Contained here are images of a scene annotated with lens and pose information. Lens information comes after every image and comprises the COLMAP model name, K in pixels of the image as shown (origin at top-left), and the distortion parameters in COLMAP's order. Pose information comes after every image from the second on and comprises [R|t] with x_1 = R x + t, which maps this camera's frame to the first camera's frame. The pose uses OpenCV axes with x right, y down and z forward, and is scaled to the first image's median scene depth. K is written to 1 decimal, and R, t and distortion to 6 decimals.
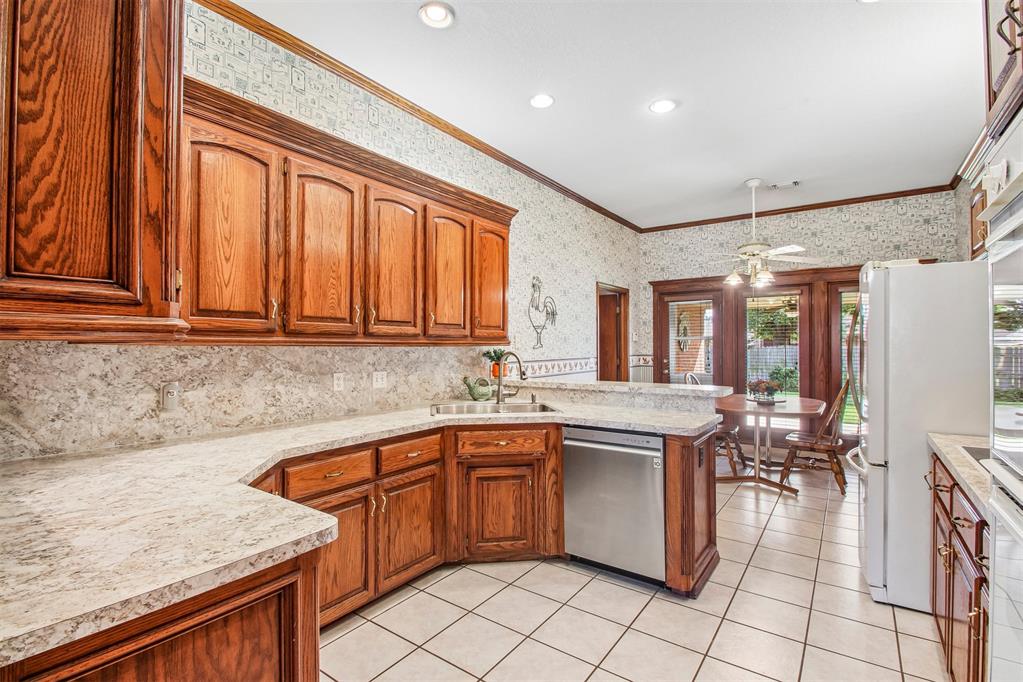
lens RADIAL K [[475.7, 0, 509.0], [0, 475.7, 343.2], [0, 0, 1]] dist [0.003062, -0.009260]
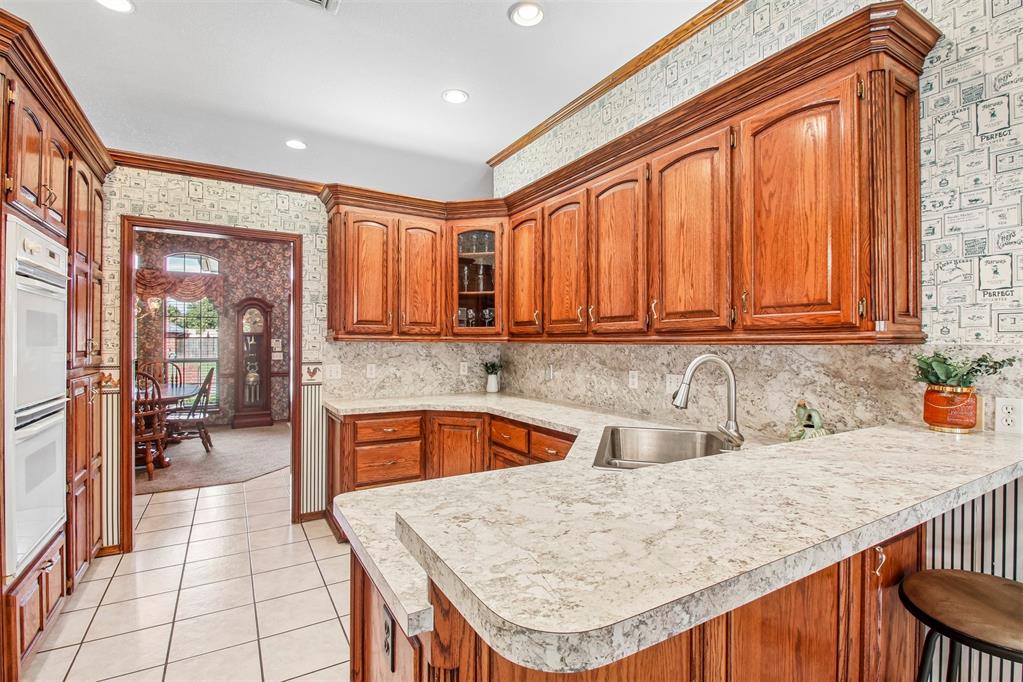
lens RADIAL K [[475.7, 0, 503.8], [0, 475.7, 342.3], [0, 0, 1]] dist [0.003062, -0.009260]
pose [[-0.414441, -0.003168, -0.910071, 0.611194], [0.000570, 0.999993, -0.003740, 0.005646], [0.910076, -0.002069, -0.414436, 1.069149]]
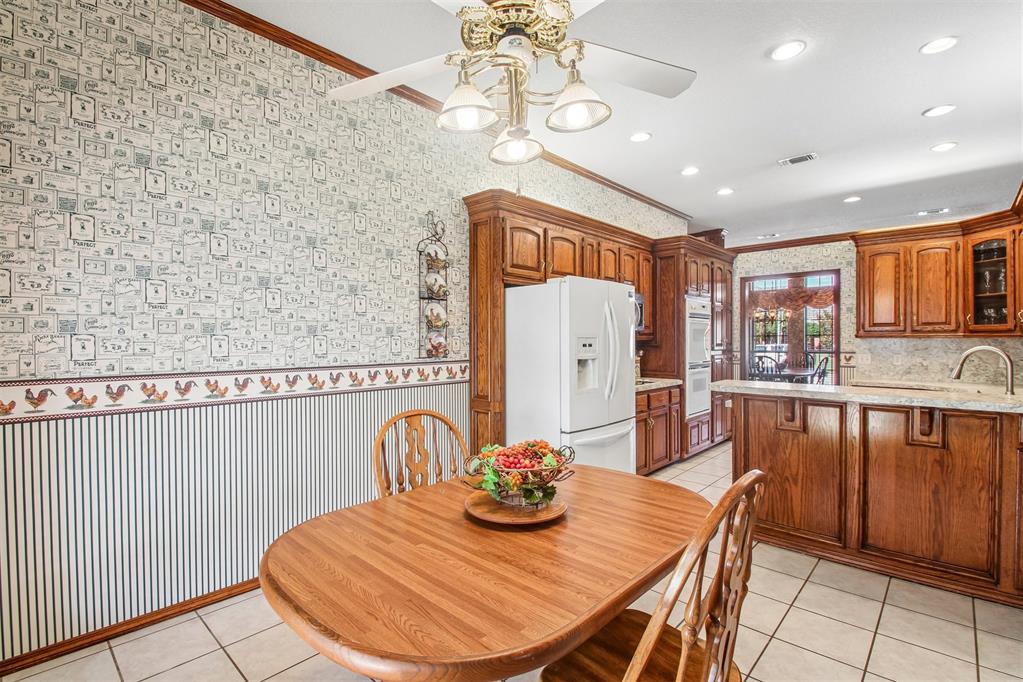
lens RADIAL K [[475.7, 0, 505.6], [0, 475.7, 341.2], [0, 0, 1]] dist [0.003062, -0.009260]
pose [[-0.990301, 0.004873, 0.138851, 0.746240], [0.004799, 0.999988, -0.000873, 0.005361], [-0.138854, -0.000198, -0.990313, 2.022444]]
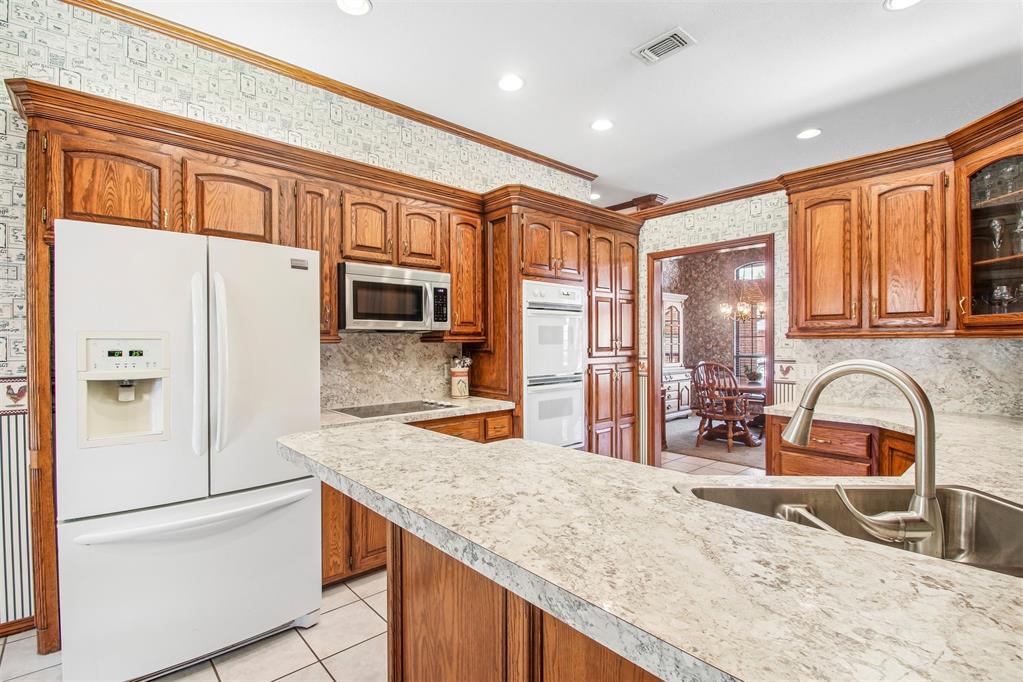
lens RADIAL K [[475.7, 0, 506.9], [0, 475.7, 346.6], [0, 0, 1]] dist [0.003062, -0.009260]
pose [[-0.974010, 0.005456, 0.226438, 0.161976], [0.006684, 0.999967, 0.004656, 0.006748], [-0.226405, 0.006048, -0.974014, 1.408704]]
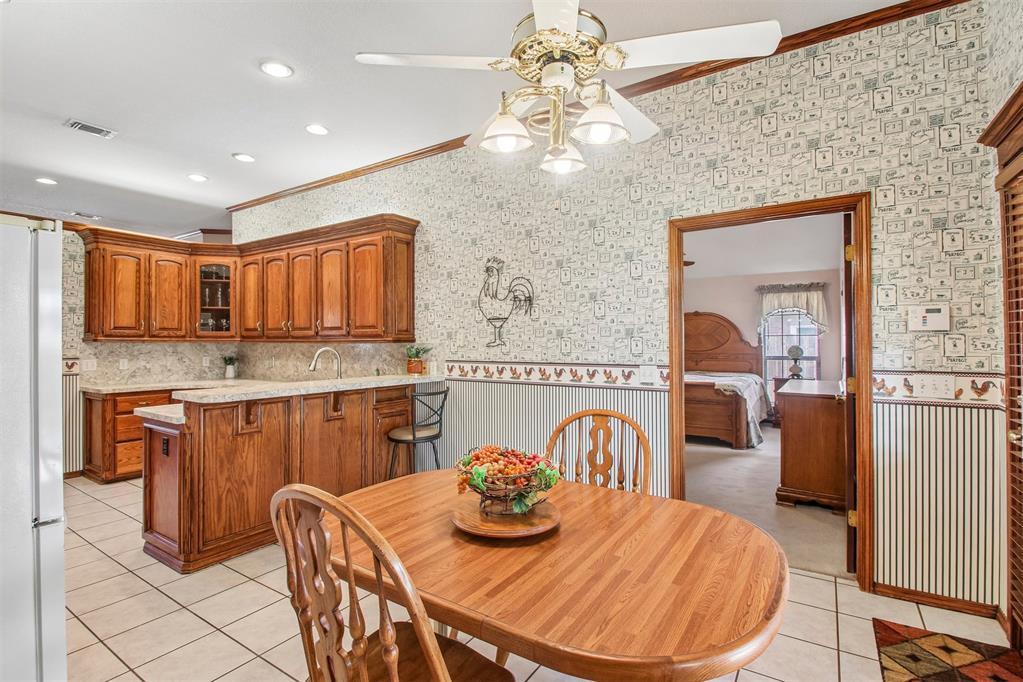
lens RADIAL K [[475.7, 0, 510.9], [0, 475.7, 338.7], [0, 0, 1]] dist [0.003062, -0.009260]
pose [[0.041402, -0.006193, -0.999123, 1.293868], [0.005424, 0.999967, -0.005973, 0.004586], [0.999128, -0.005172, 0.041435, 1.494512]]
